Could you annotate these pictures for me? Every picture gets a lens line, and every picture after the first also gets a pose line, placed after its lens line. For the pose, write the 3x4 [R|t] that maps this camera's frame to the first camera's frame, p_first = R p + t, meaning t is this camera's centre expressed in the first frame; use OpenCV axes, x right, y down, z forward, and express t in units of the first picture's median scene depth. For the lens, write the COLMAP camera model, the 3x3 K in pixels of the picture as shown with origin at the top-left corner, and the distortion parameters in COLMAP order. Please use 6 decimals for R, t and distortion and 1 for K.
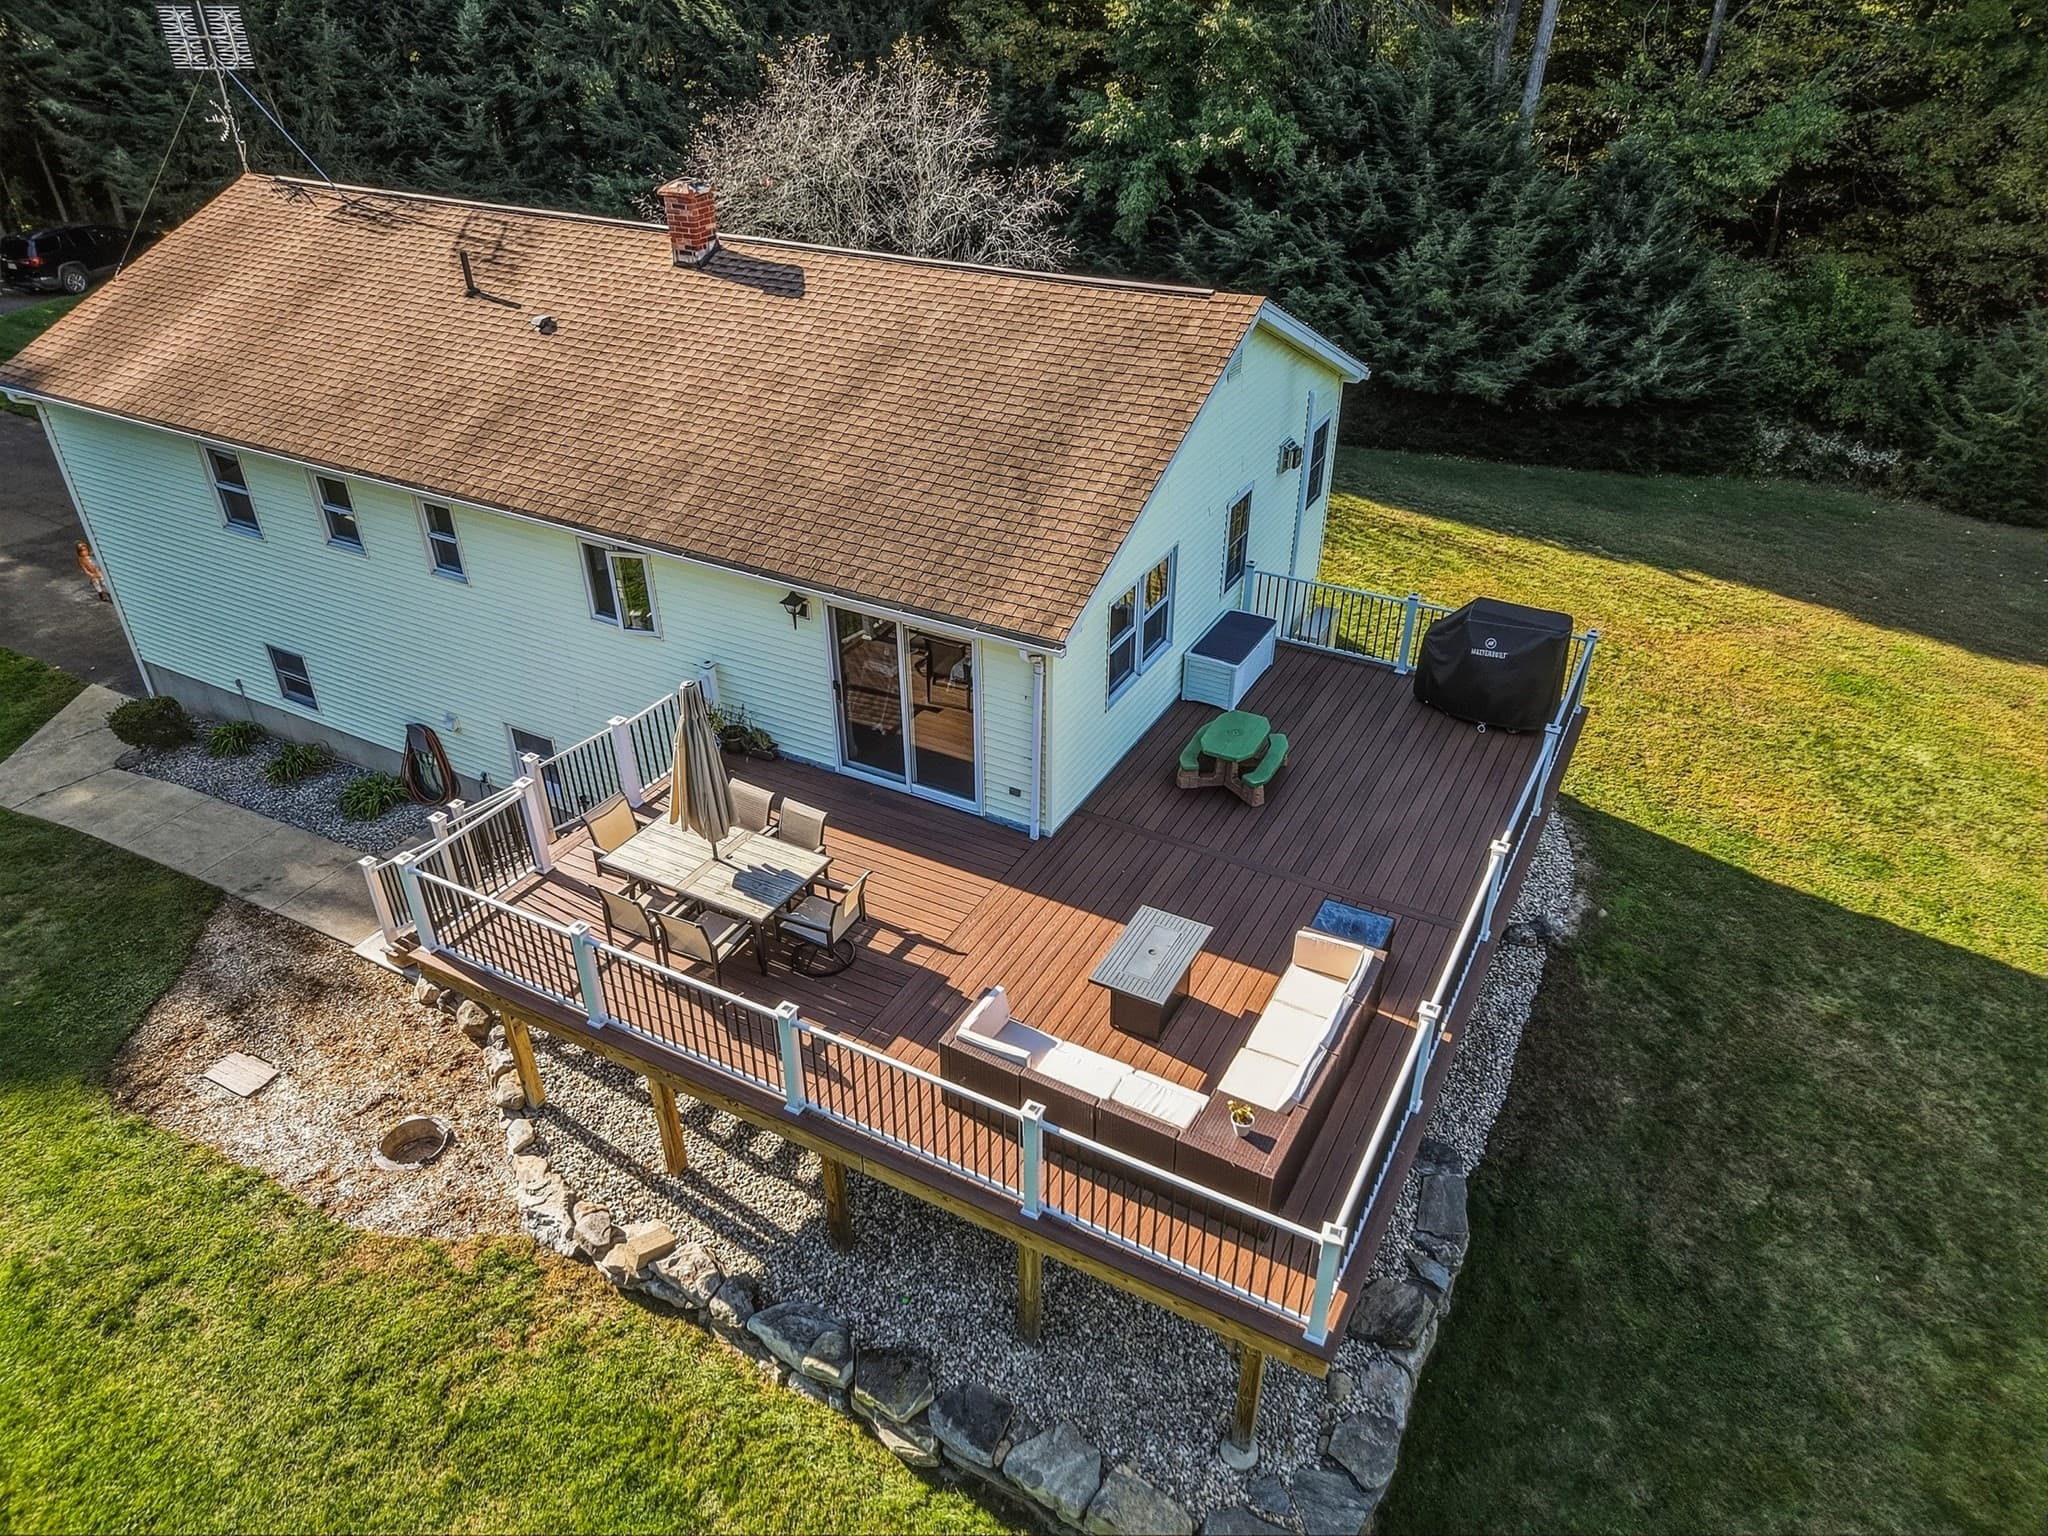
lens RADIAL K [[1330.6, 0, 1028.3], [0, 1330.6, 760.9], [0, 0, 1]] dist [-0.011205, -0.006259]
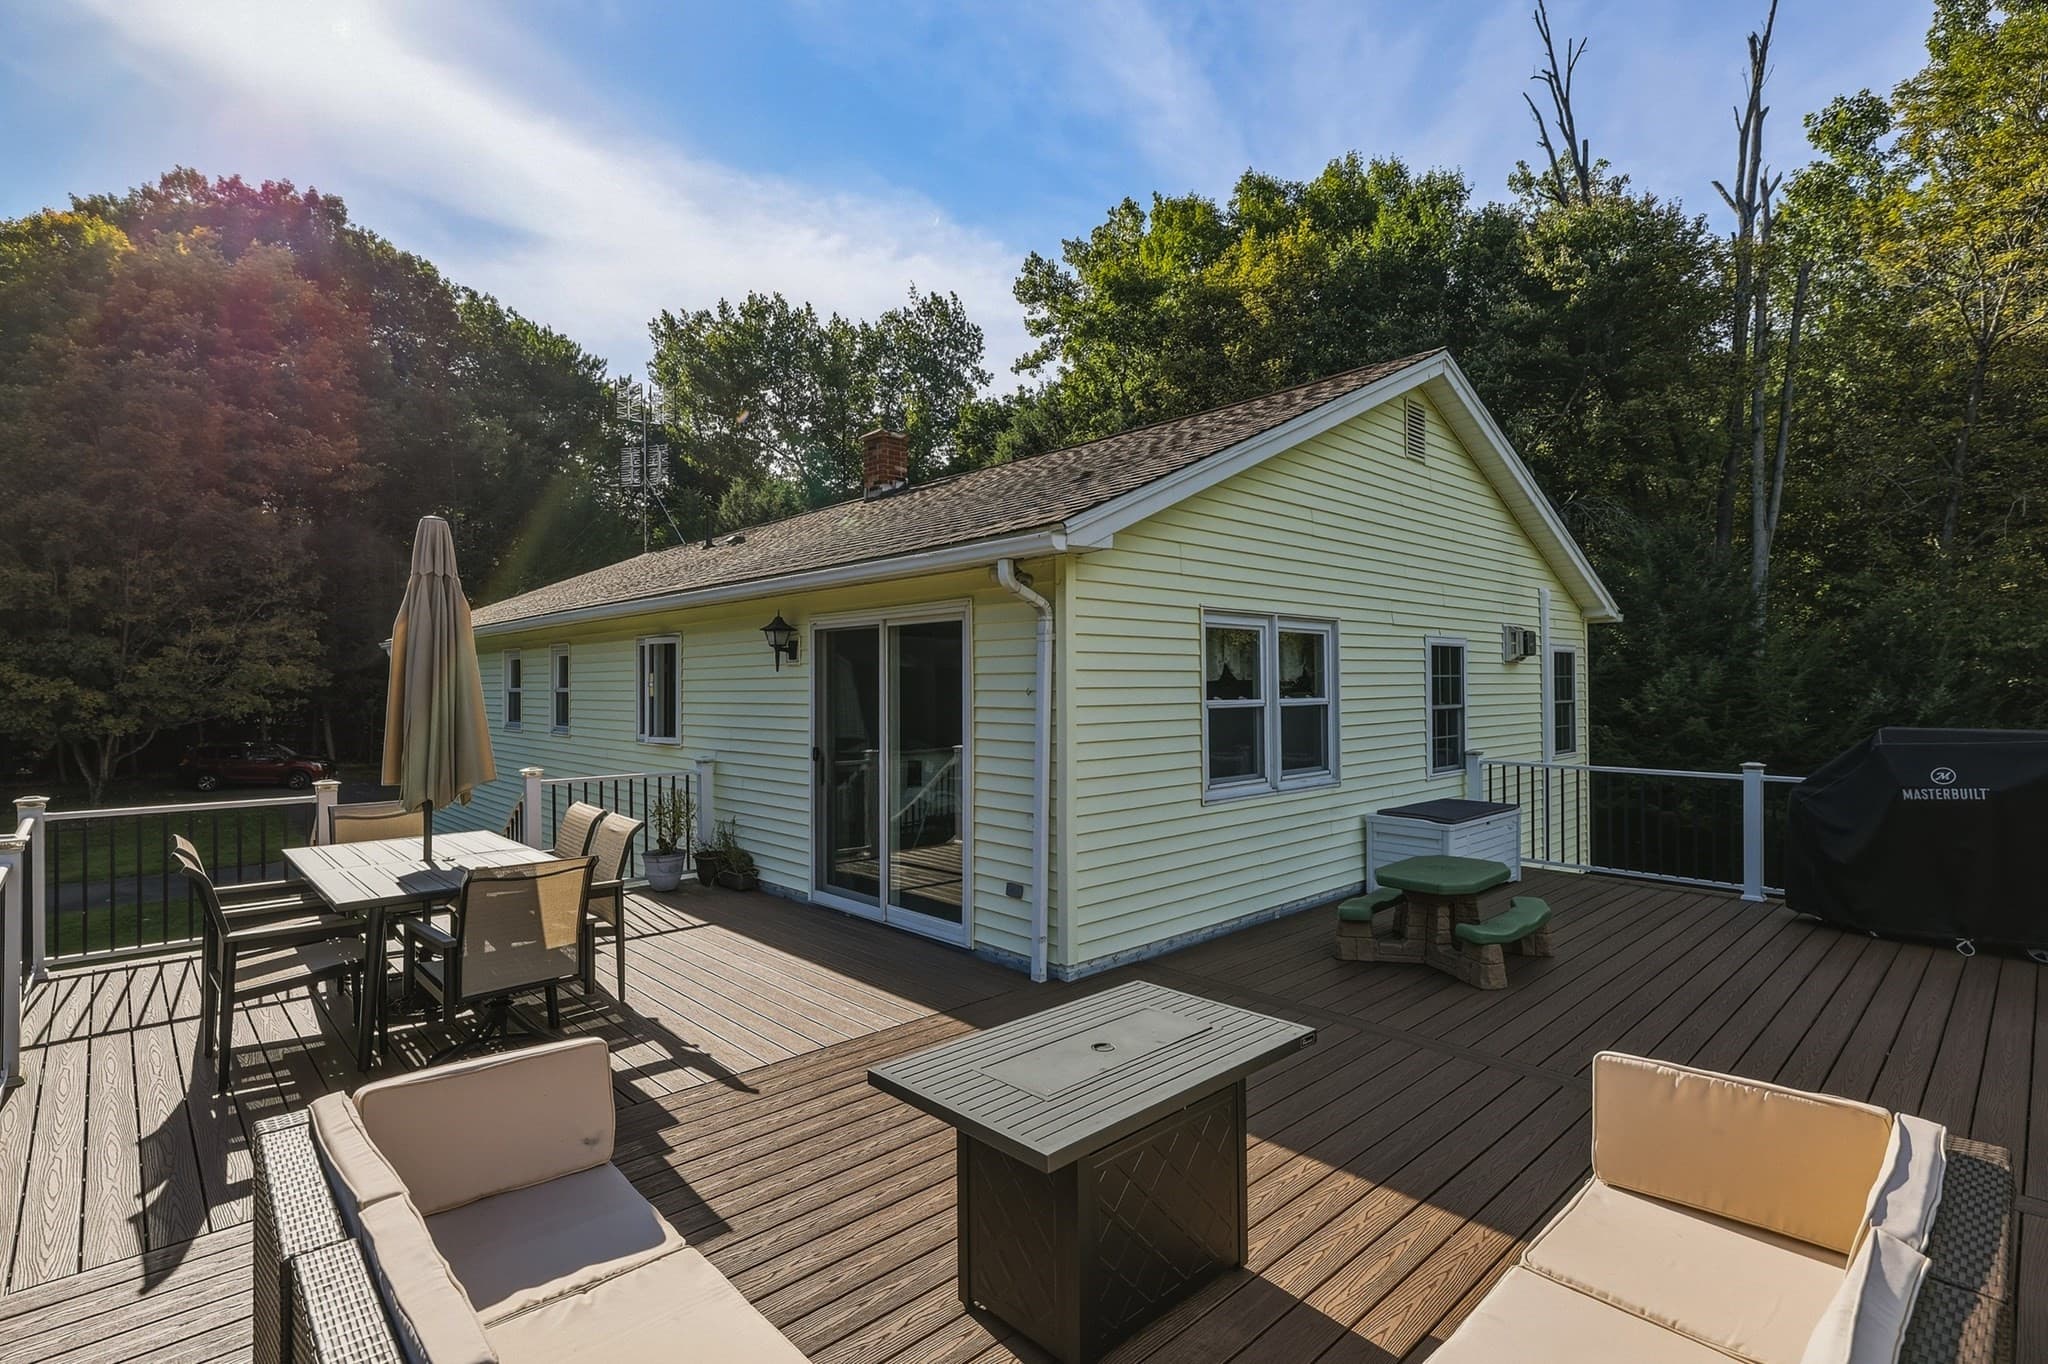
lens RADIAL K [[956.1, 0, 1024.2], [0, 956.1, 677.9], [0, 0, 1]] dist [-0.003433, -0.000797]
pose [[0.950146, -0.007644, -0.311713, 0.112203], [-0.163660, 0.838696, -0.519427, 0.146407], [0.265403, 0.544546, 0.795632, 0.574877]]
